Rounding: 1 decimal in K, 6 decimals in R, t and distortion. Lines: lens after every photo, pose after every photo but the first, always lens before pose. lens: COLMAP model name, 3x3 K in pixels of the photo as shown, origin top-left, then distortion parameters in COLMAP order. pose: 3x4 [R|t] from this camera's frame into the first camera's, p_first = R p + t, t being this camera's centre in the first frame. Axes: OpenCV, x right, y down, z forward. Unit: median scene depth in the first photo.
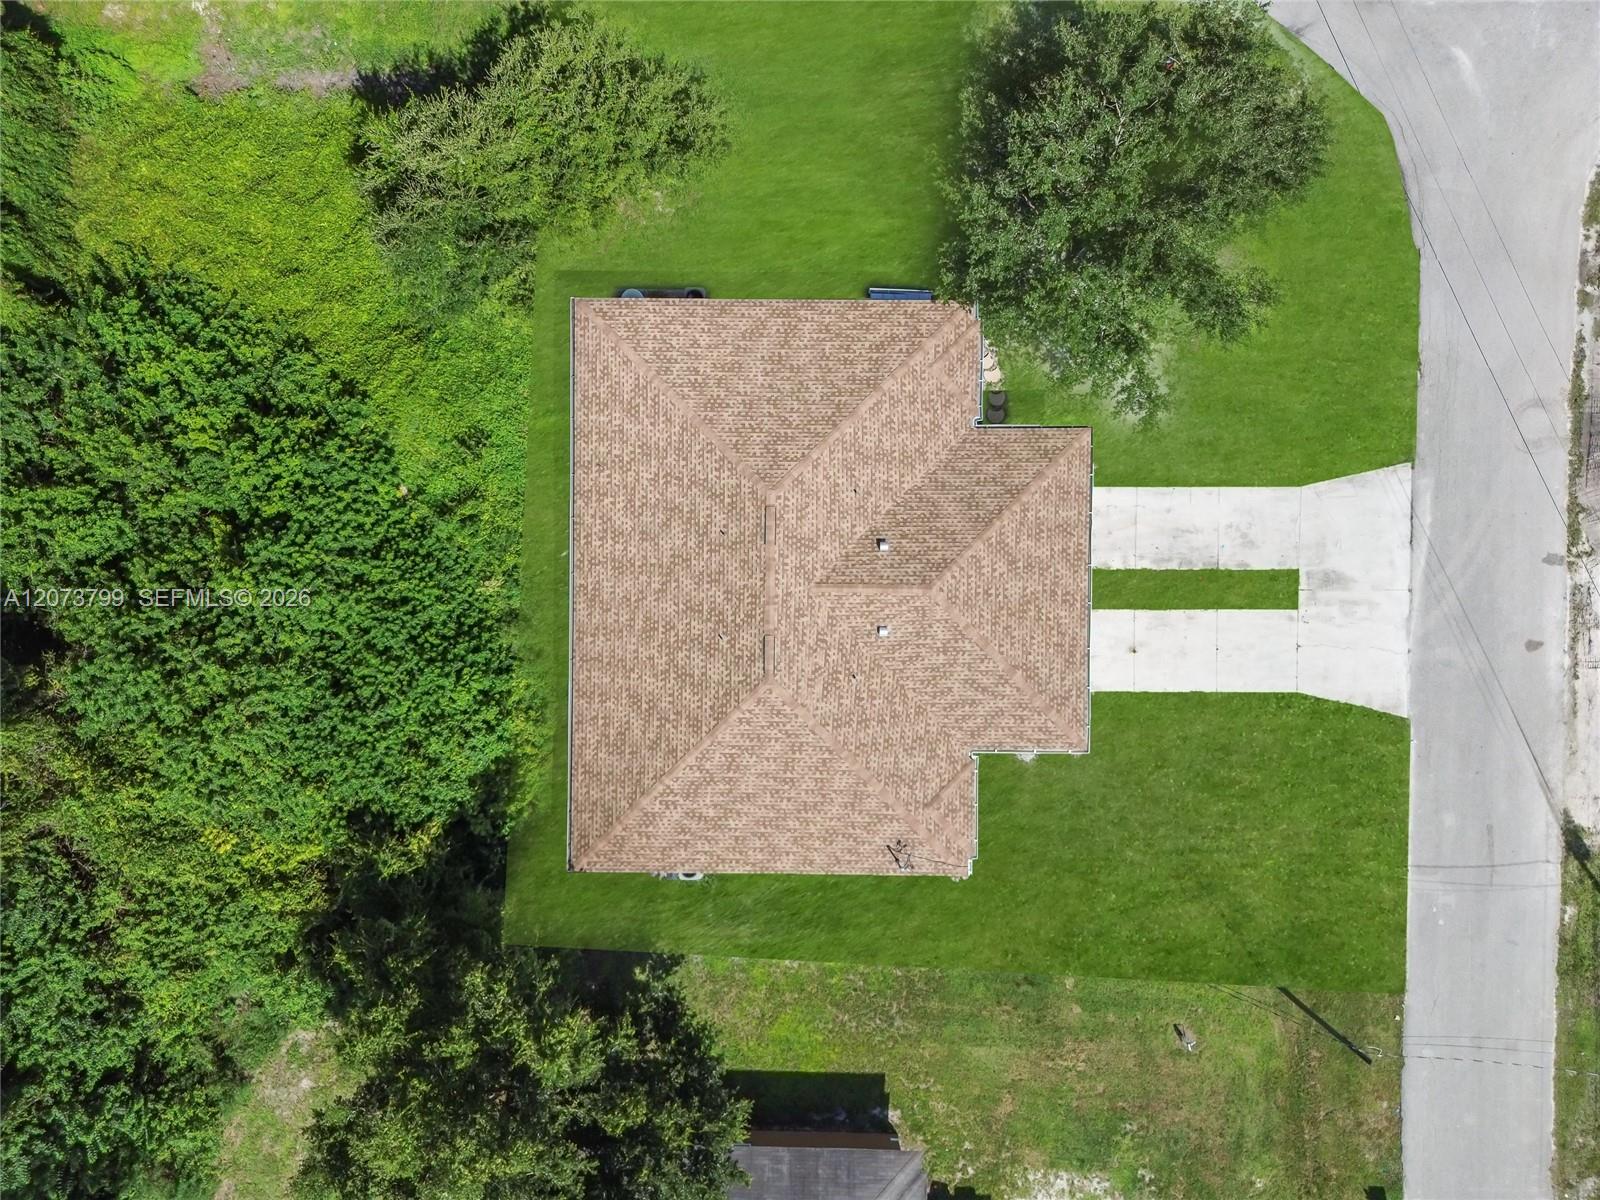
lens RADIAL K [[1126.1, 0, 797.5], [0, 1126.1, 604.6], [0, 0, 1]] dist [0.066039, -0.061384]
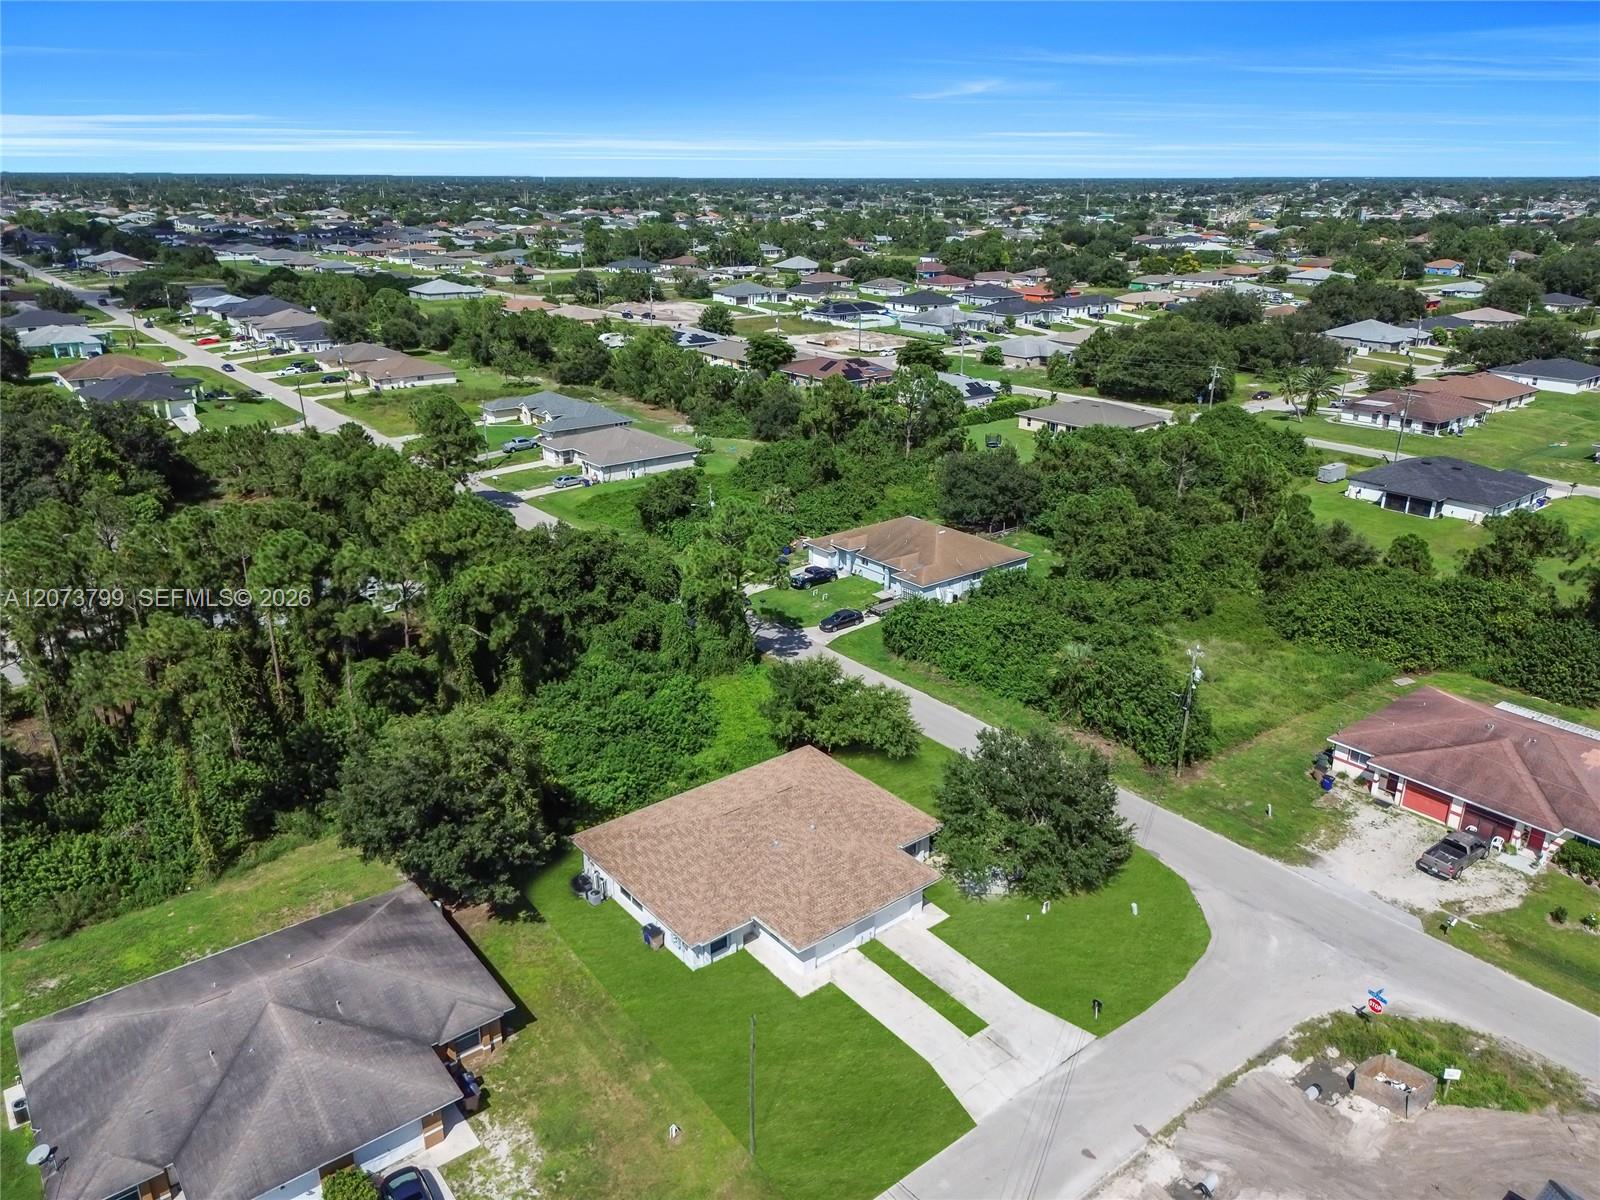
lens RADIAL K [[1126.1, 0, 797.5], [0, 1126.1, 604.6], [0, 0, 1]] dist [0.066039, -0.061384]
pose [[0.634760, 0.283971, -0.718638, 1.172409], [-0.772373, 0.205745, -0.600923, 0.916444], [-0.022789, 0.936499, 0.349930, -0.001166]]
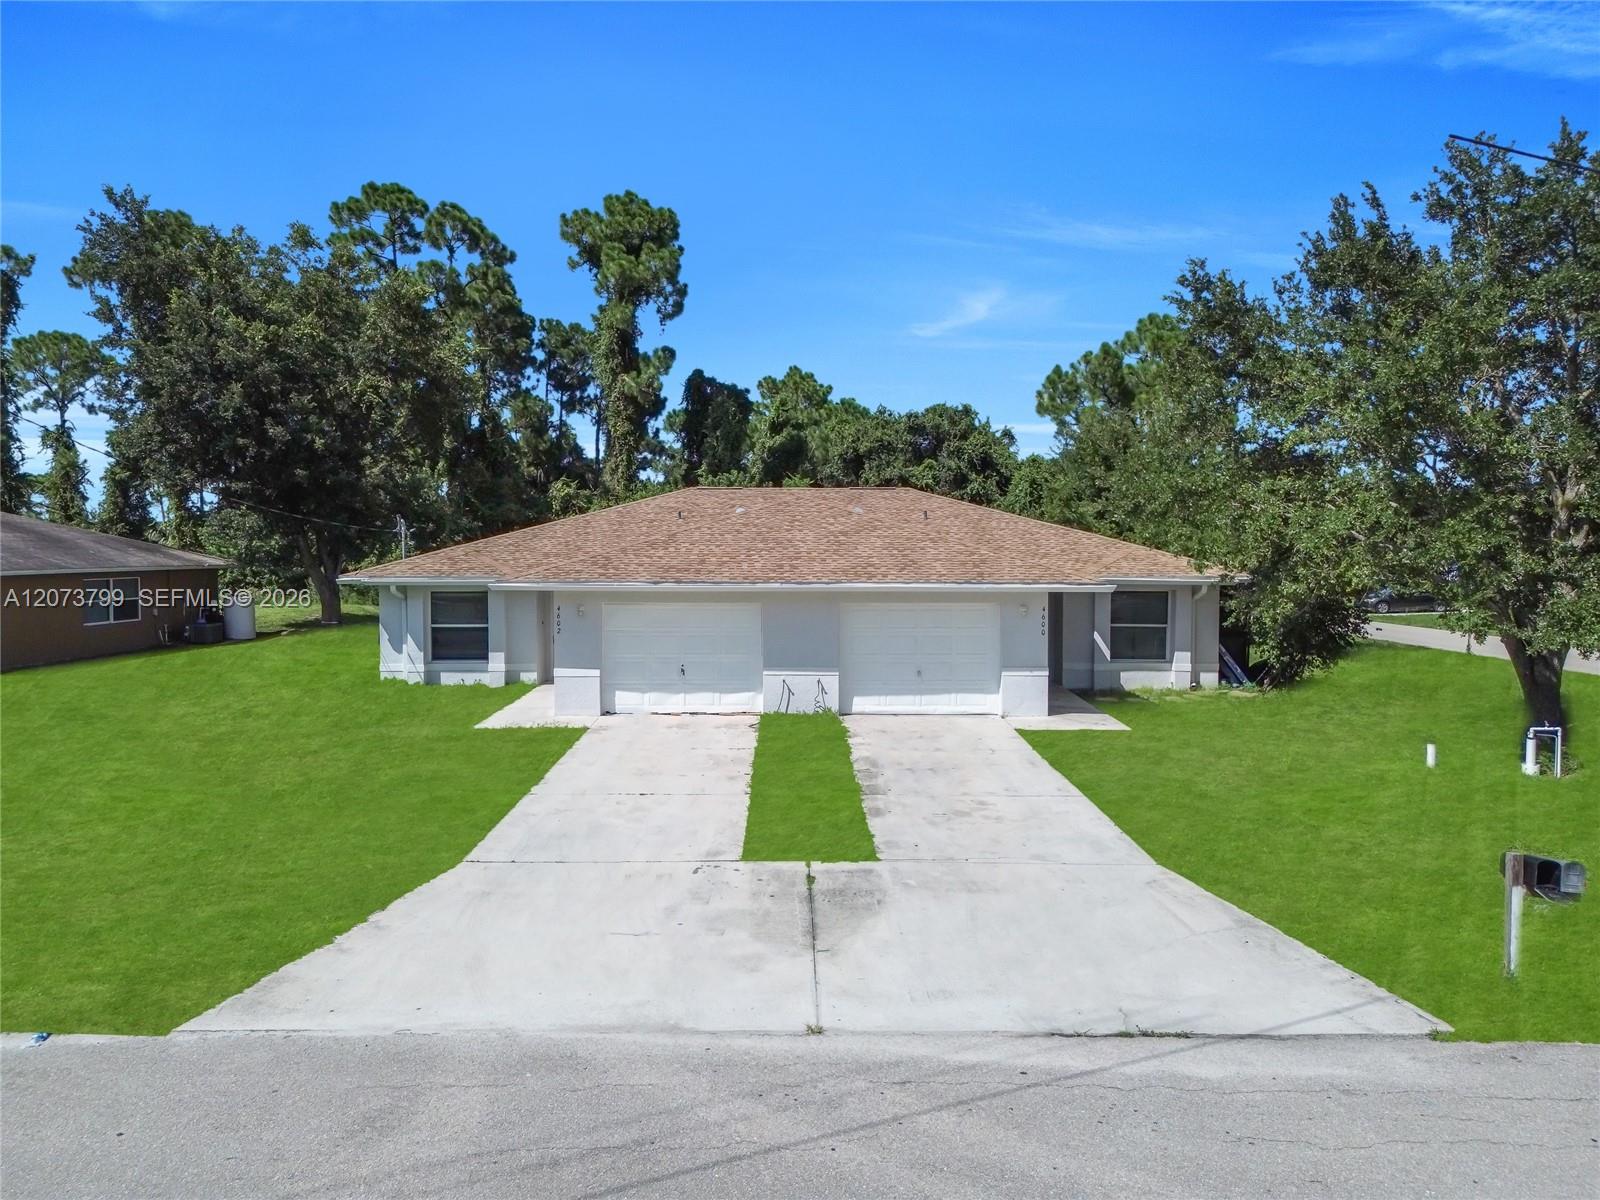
lens RADIAL K [[1126.1, 0, 797.5], [0, 1126.1, 604.6], [0, 0, 1]] dist [0.066039, -0.061384]
pose [[0.010371, 0.060087, -0.998139, 0.729711], [-0.999688, -0.022075, -0.011716, -0.005293], [-0.022738, 0.997949, 0.059839, 0.915977]]
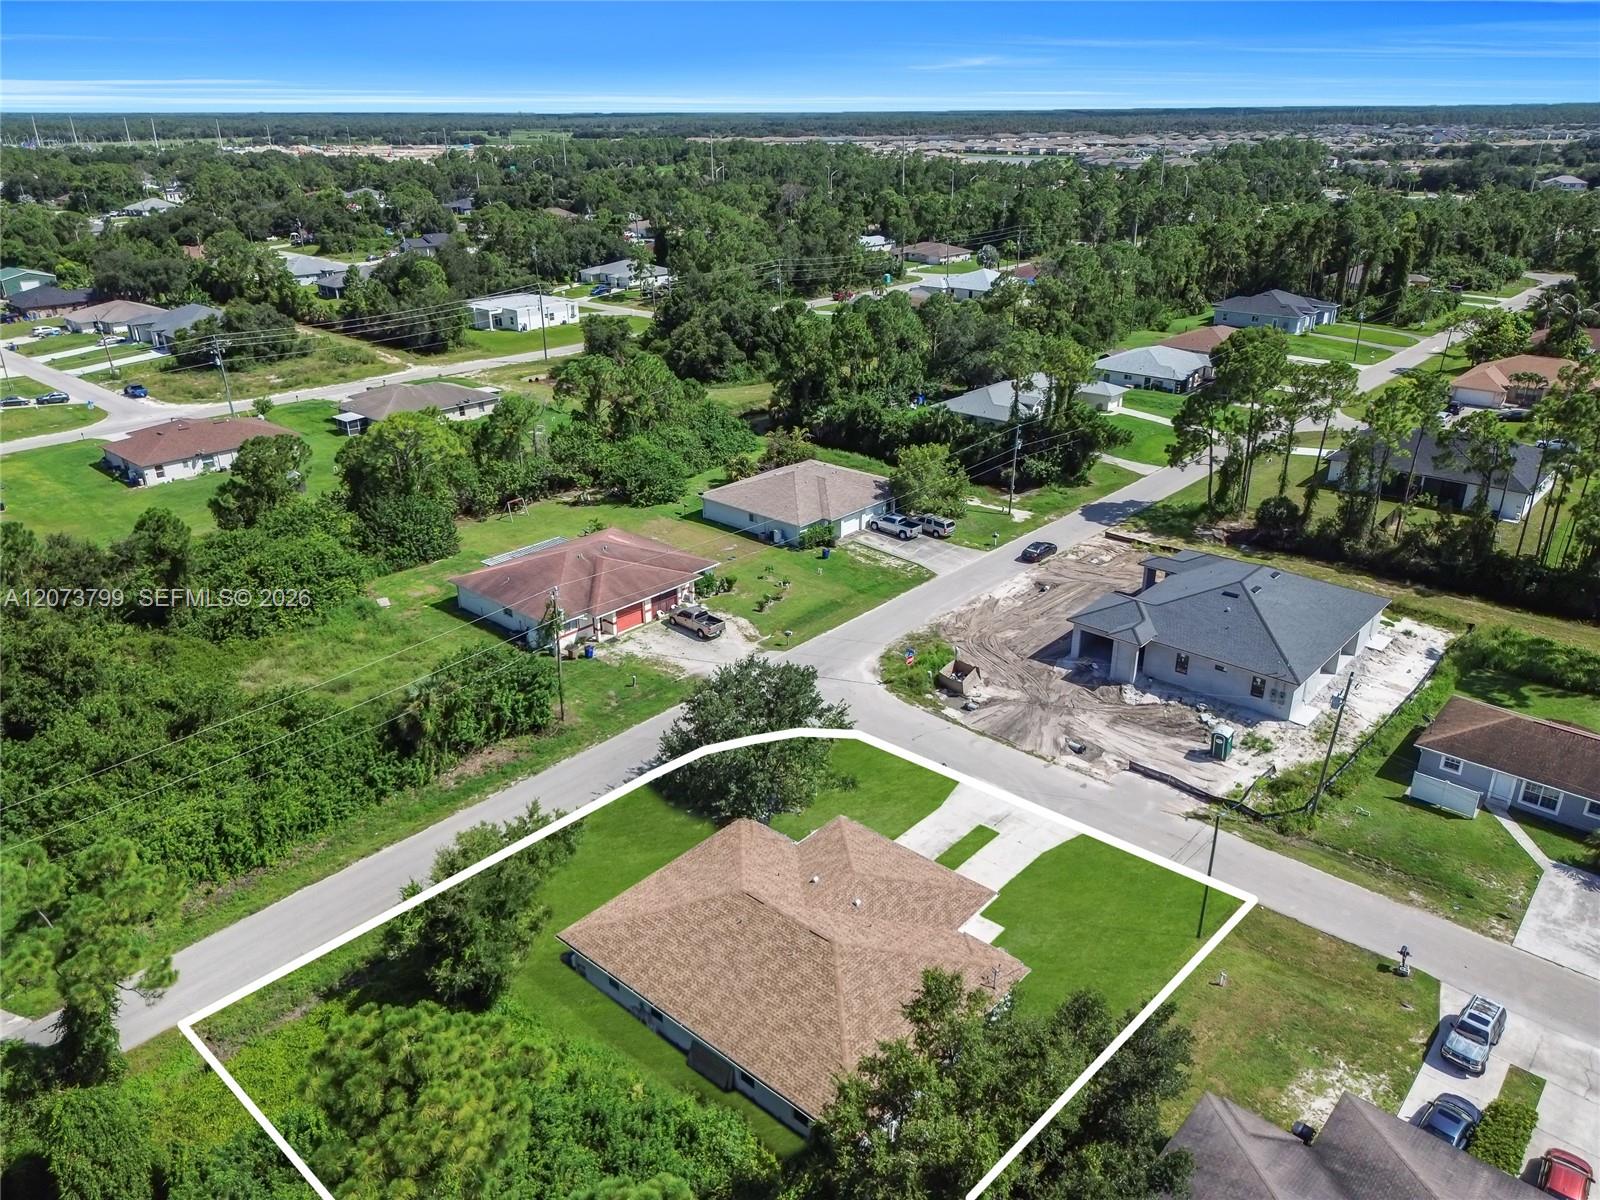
lens RADIAL K [[1126.1, 0, 797.5], [0, 1126.1, 604.6], [0, 0, 1]] dist [0.066039, -0.061384]
pose [[0.653086, -0.296514, 0.696820, -0.848620], [0.757164, 0.239266, -0.607828, 0.728446], [0.013505, 0.924571, 0.380771, 0.027504]]
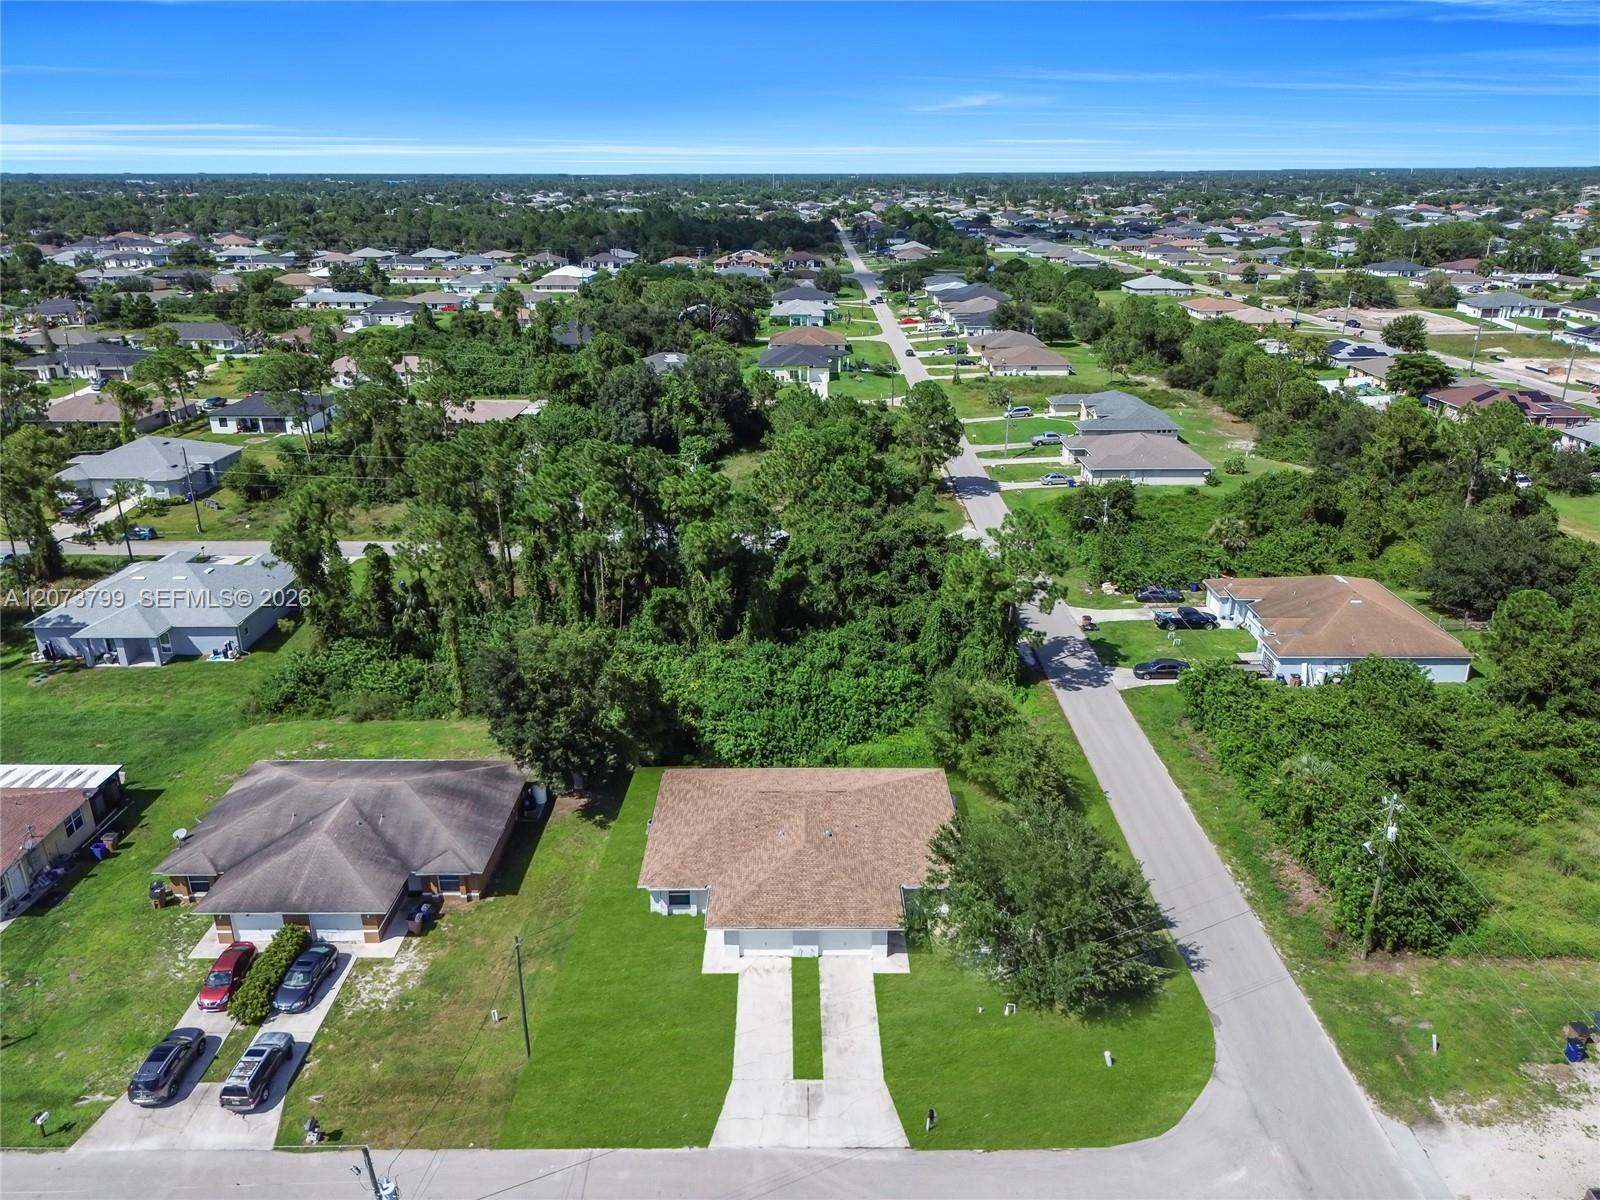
lens RADIAL K [[1126.1, 0, 797.5], [0, 1126.1, 604.6], [0, 0, 1]] dist [0.066039, -0.061384]
pose [[0.009347, 0.365390, -0.930808, 1.491231], [-0.999852, -0.010011, -0.013970, 0.023782], [-0.014423, 0.930801, 0.365242, -0.017934]]
